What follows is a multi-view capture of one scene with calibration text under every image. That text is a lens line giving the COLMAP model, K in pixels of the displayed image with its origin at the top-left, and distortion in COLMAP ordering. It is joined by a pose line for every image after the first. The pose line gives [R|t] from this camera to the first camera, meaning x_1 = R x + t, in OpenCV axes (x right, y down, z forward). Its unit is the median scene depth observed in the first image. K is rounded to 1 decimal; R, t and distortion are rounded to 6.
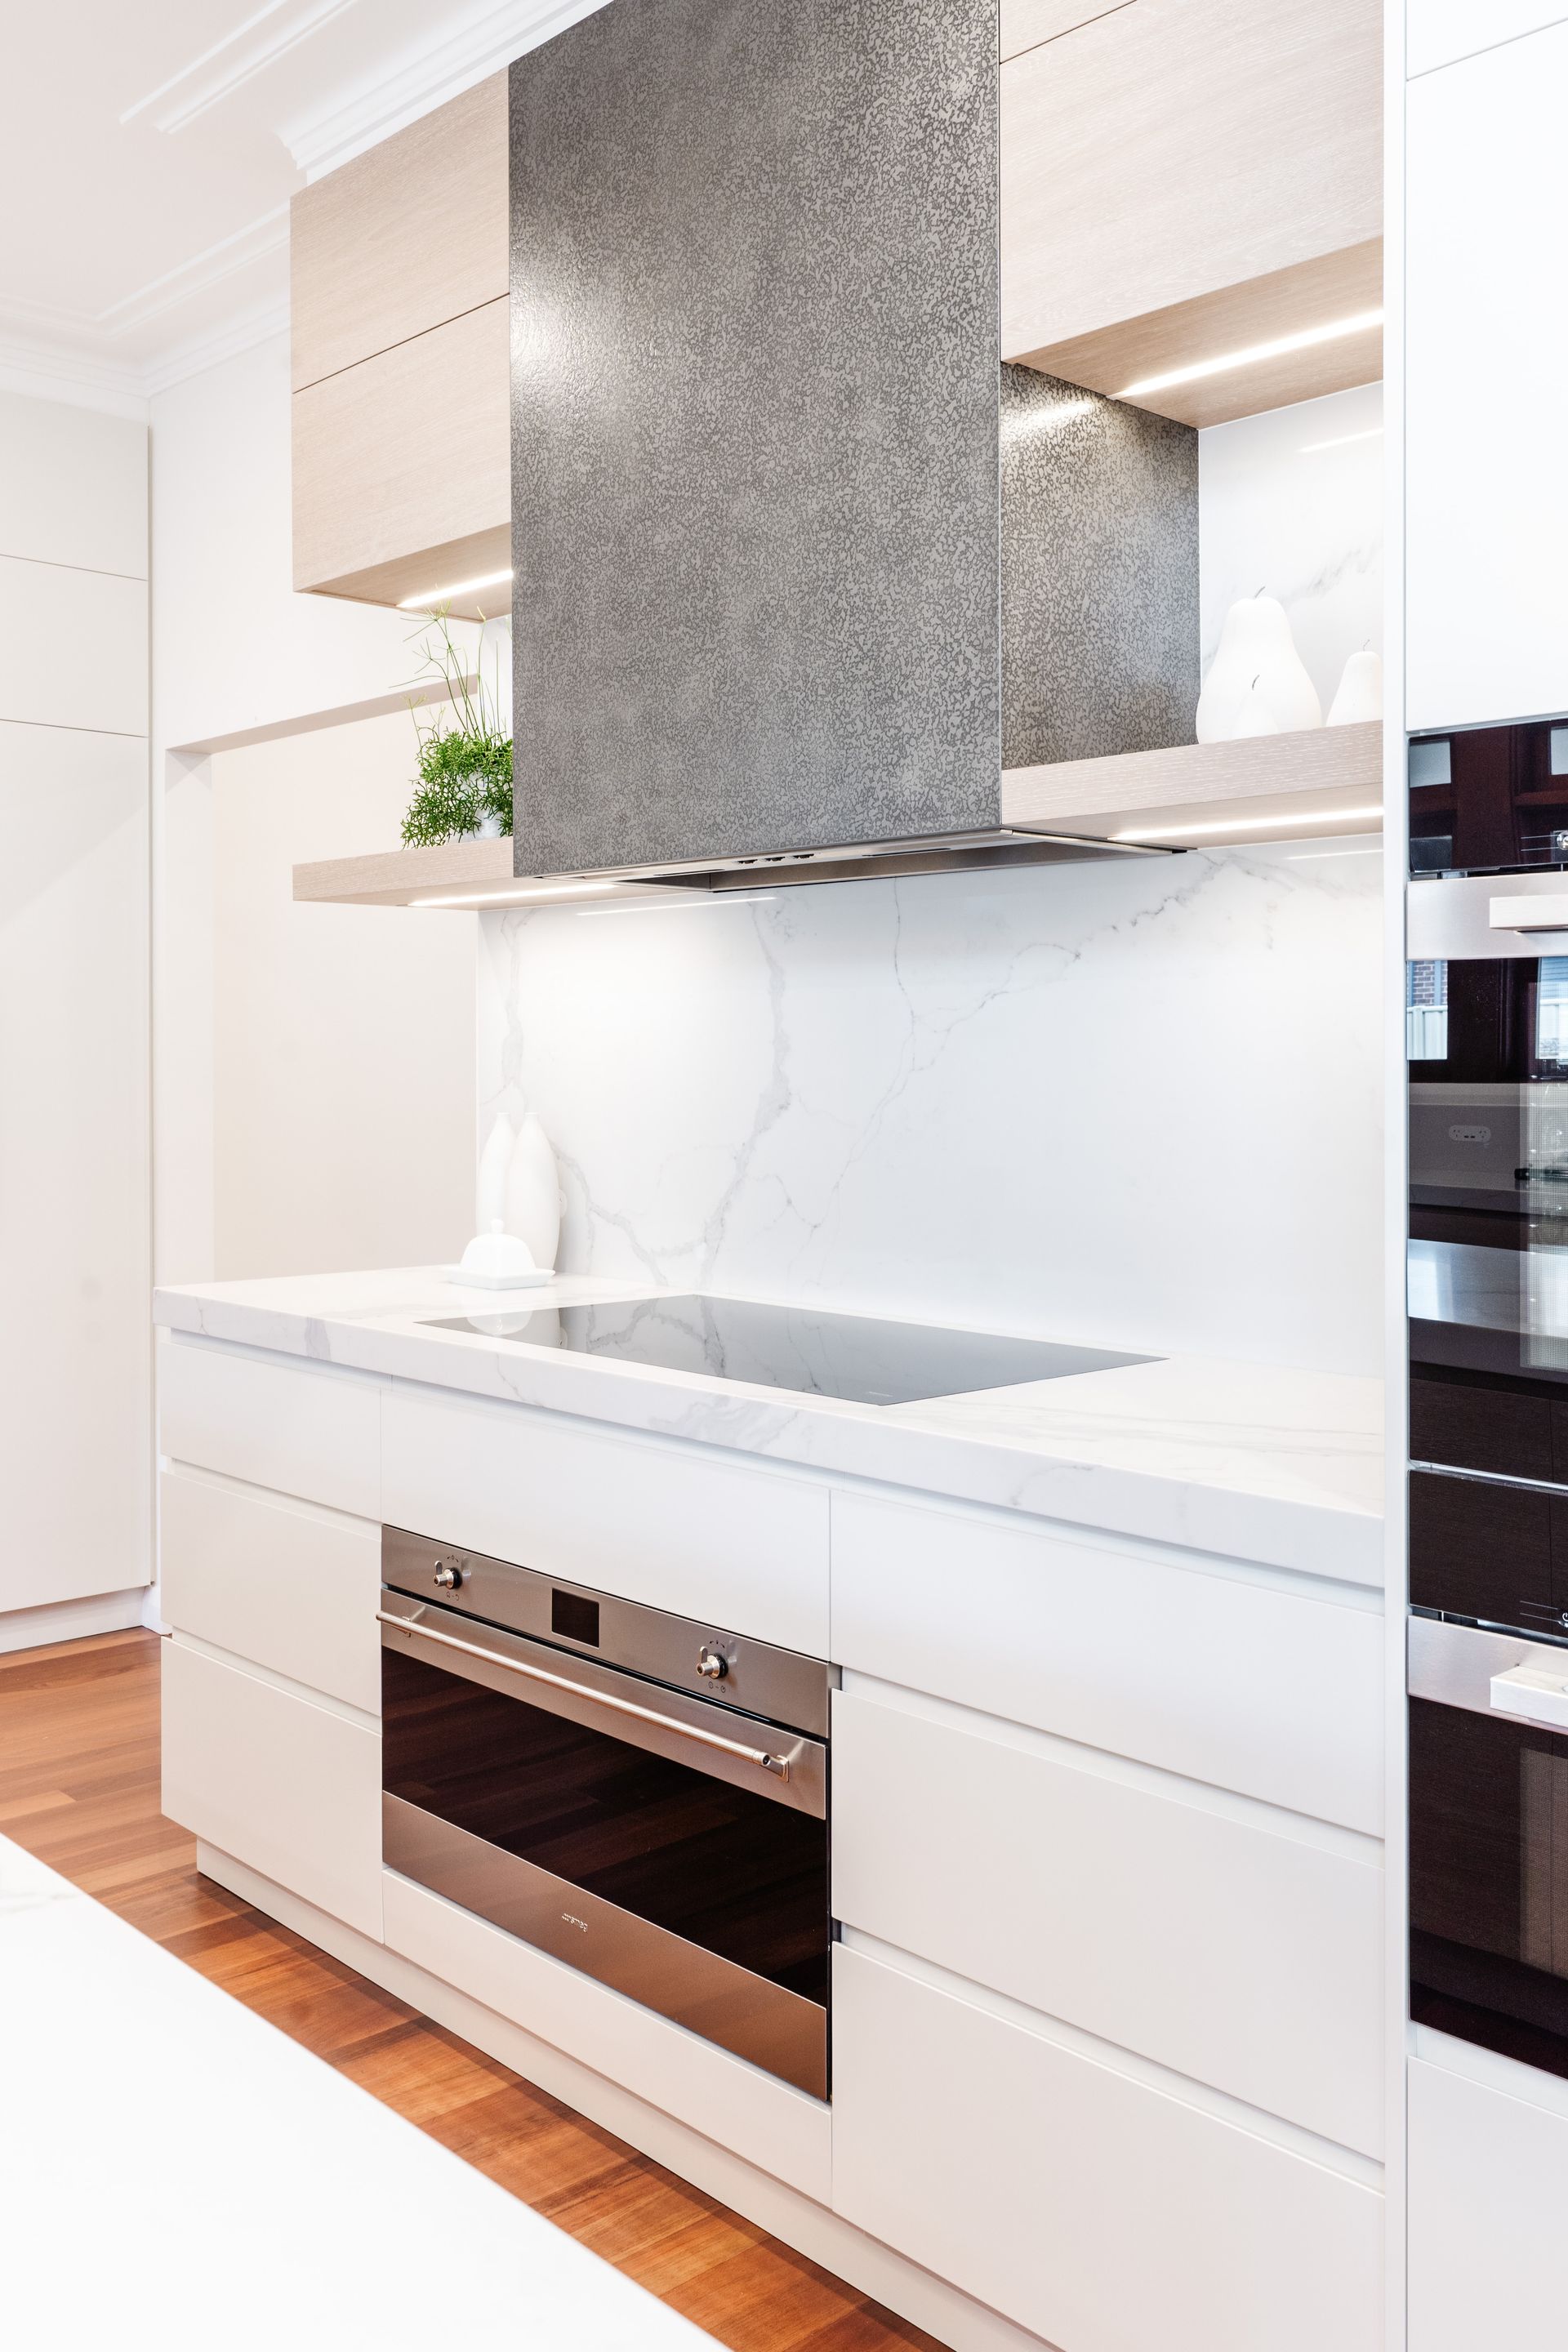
lens RADIAL K [[2041.1, 0, 819.0], [0, 2041.1, 1069.8], [0, 0, 1]] dist [0.004723, 0.002696]
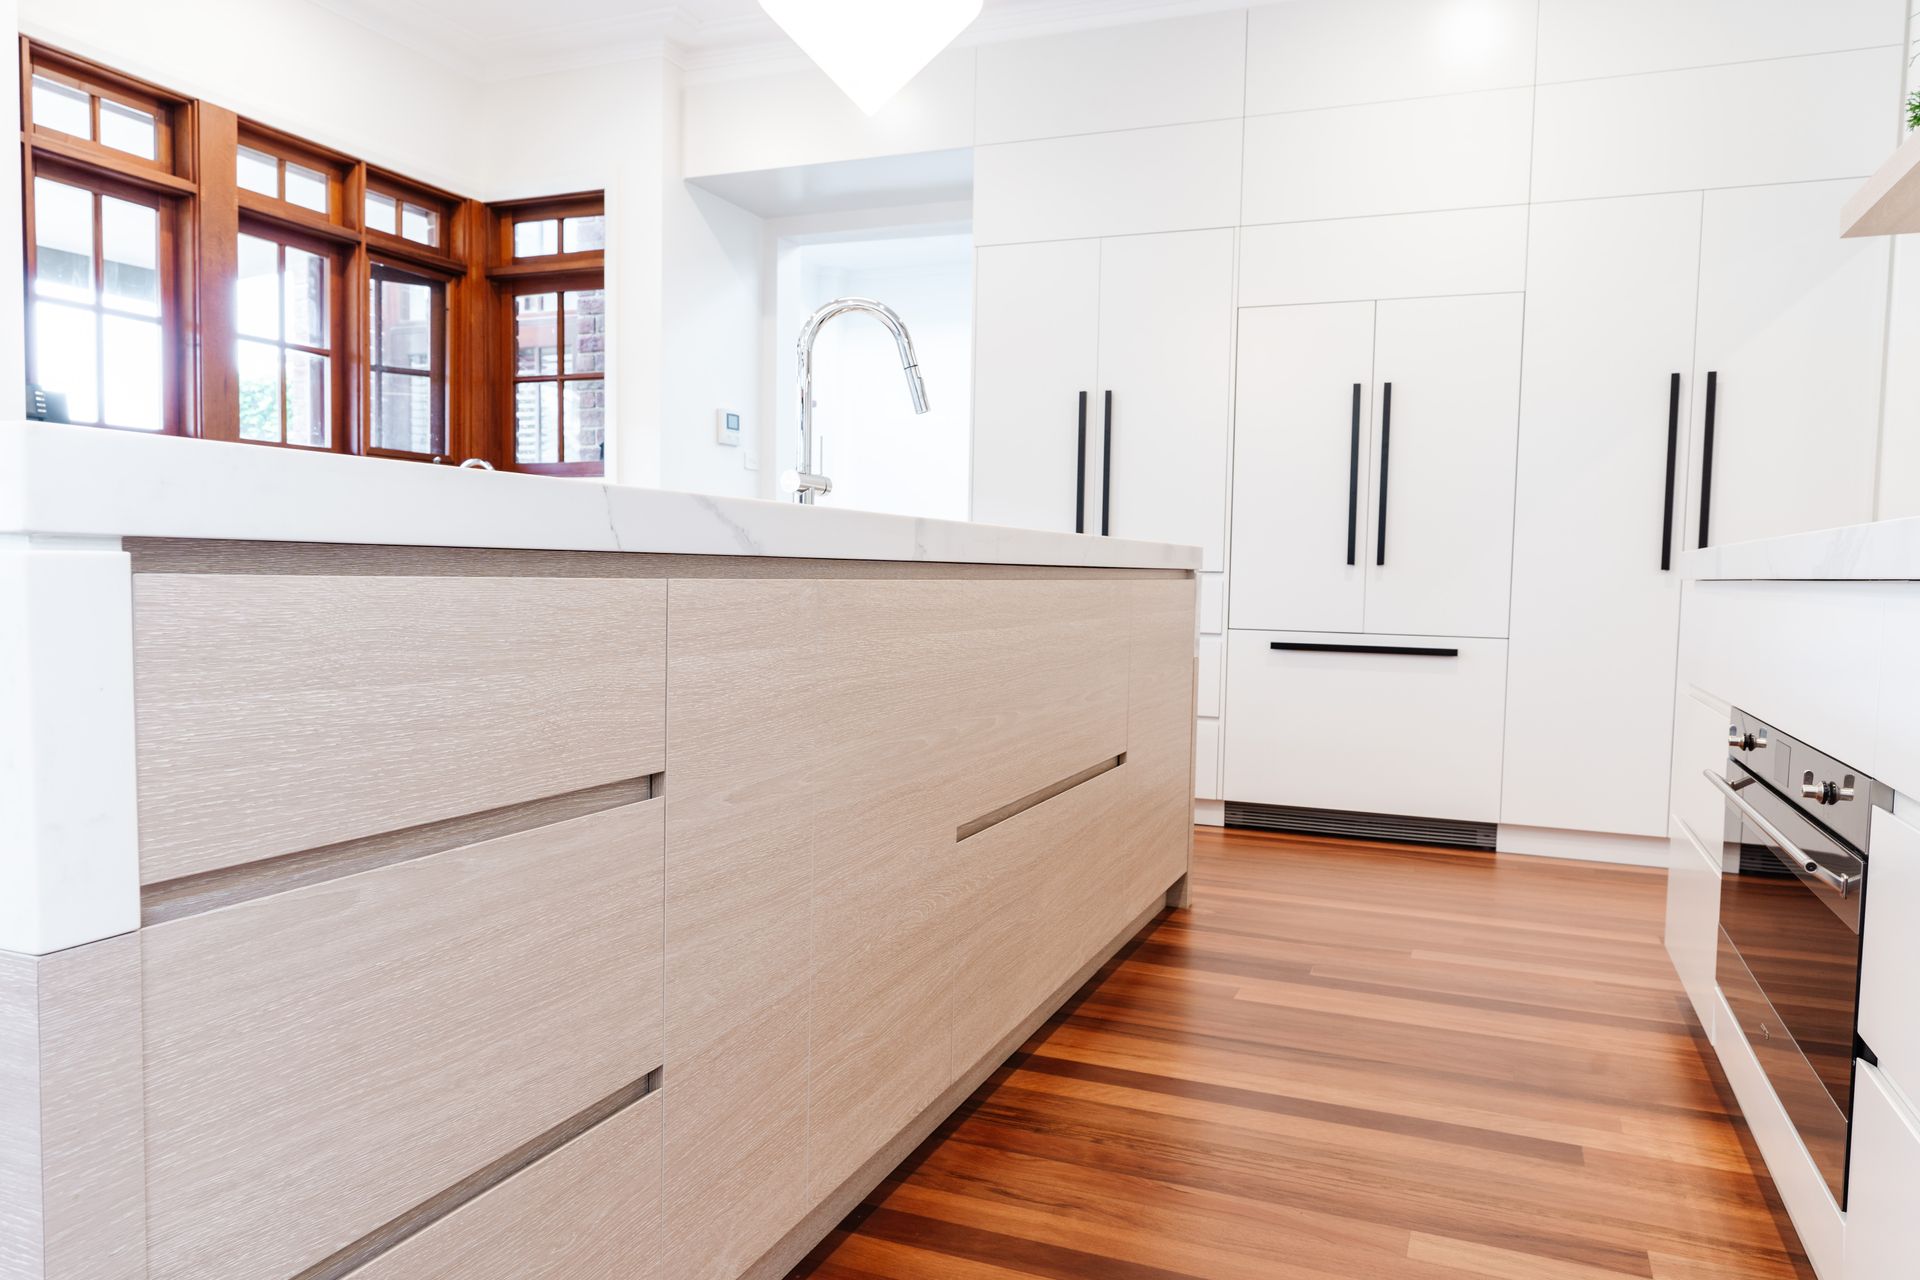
lens RADIAL K [[1325.4, 0, 955.5], [0, 1325.4, 635.7], [0, 0, 1]] dist [-0.006488, 0.008799]
pose [[0.409752, 0.053932, -0.910601, 0.327731], [-0.027088, 0.998530, 0.046951, 0.165109], [0.911795, 0.005428, 0.410611, 0.270812]]
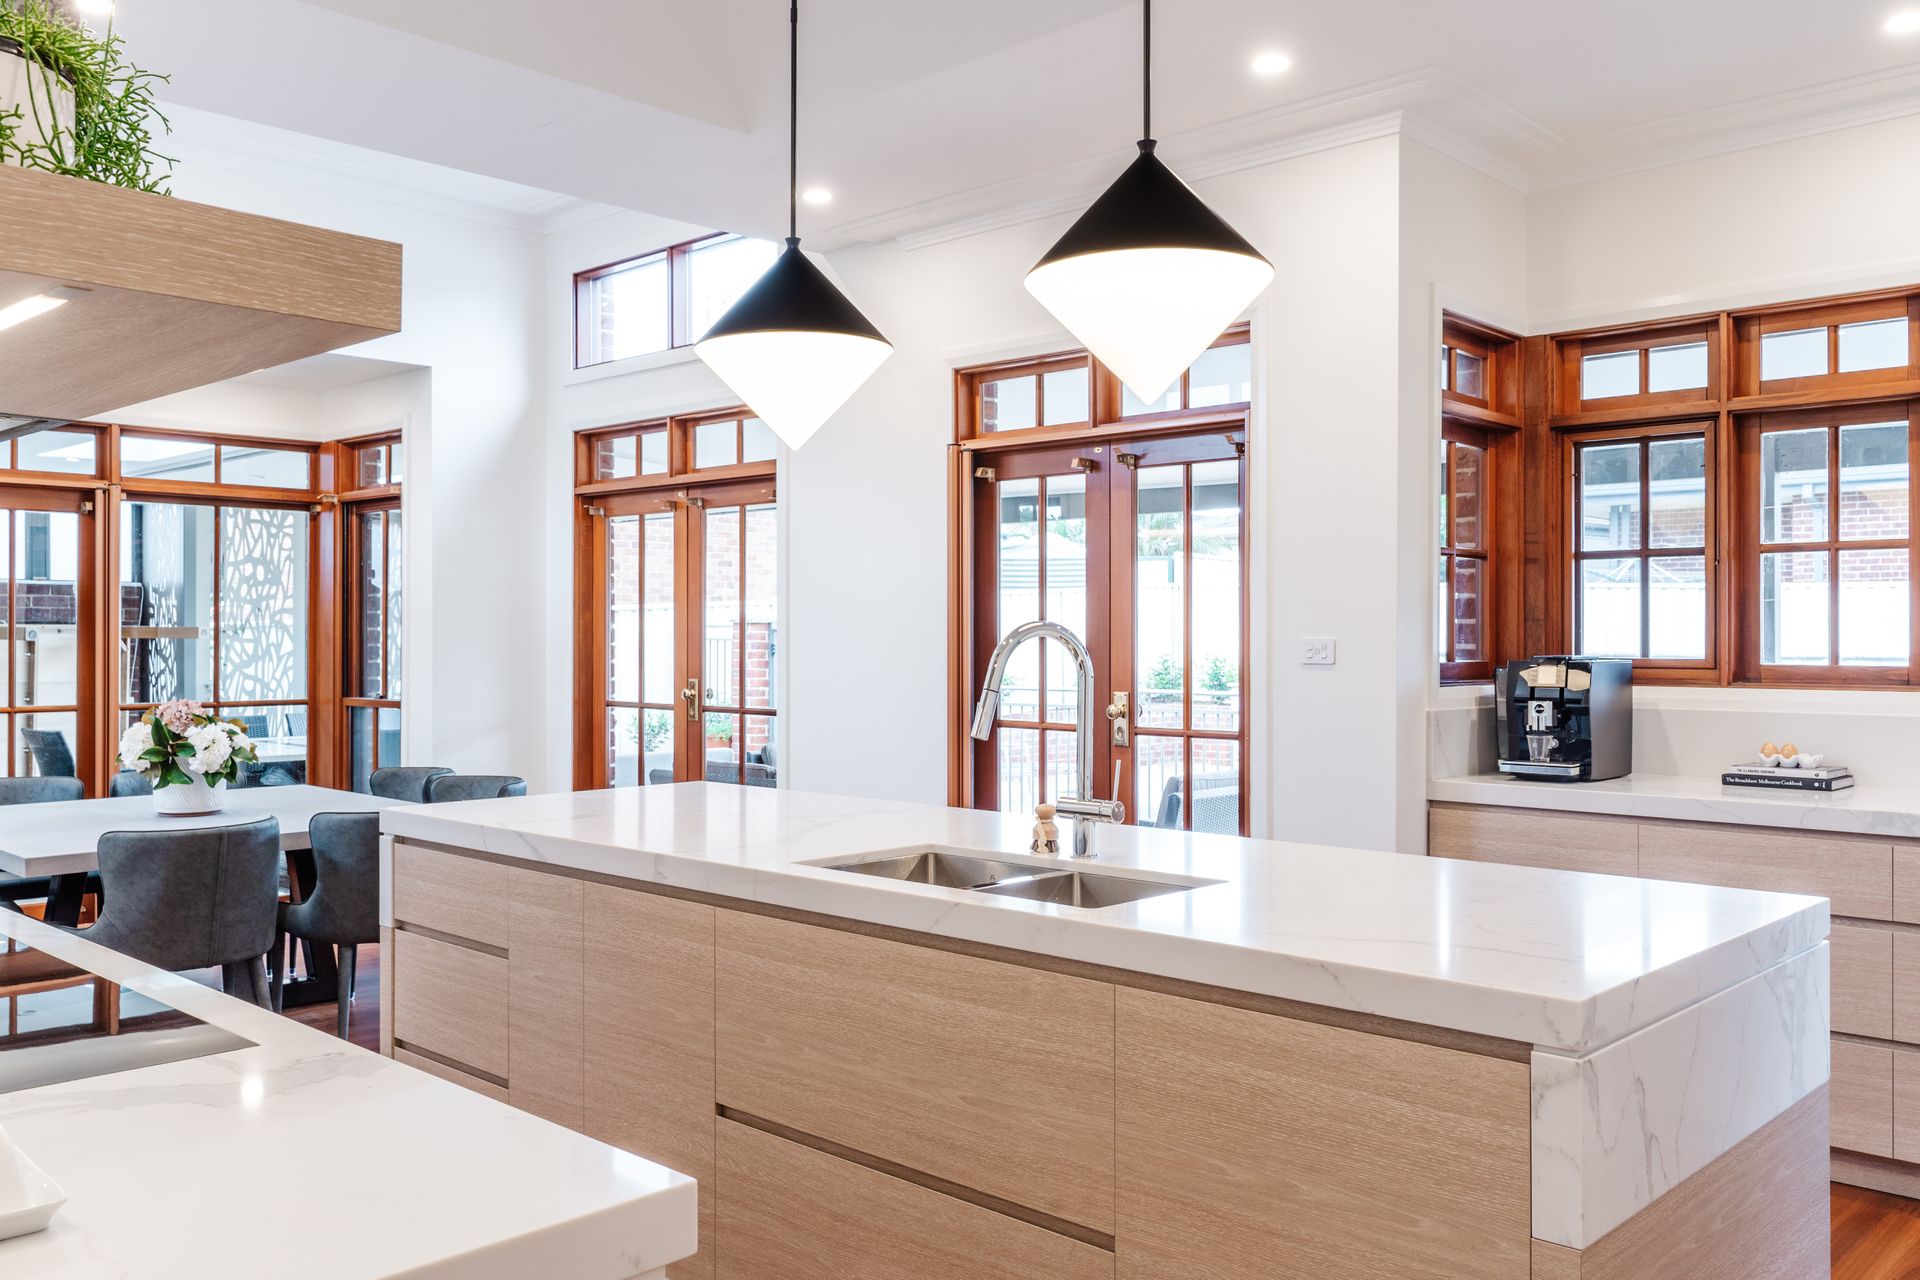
lens RADIAL K [[1596.3, 0, 929.8], [0, 1596.3, 593.0], [0, 0, 1]] dist [-0.001471, 0.018233]
pose [[-0.999112, -0.002806, -0.042028, -0.450872], [-0.002027, 0.999826, -0.018563, -0.032300], [0.042073, -0.018461, -0.998944, 1.717371]]
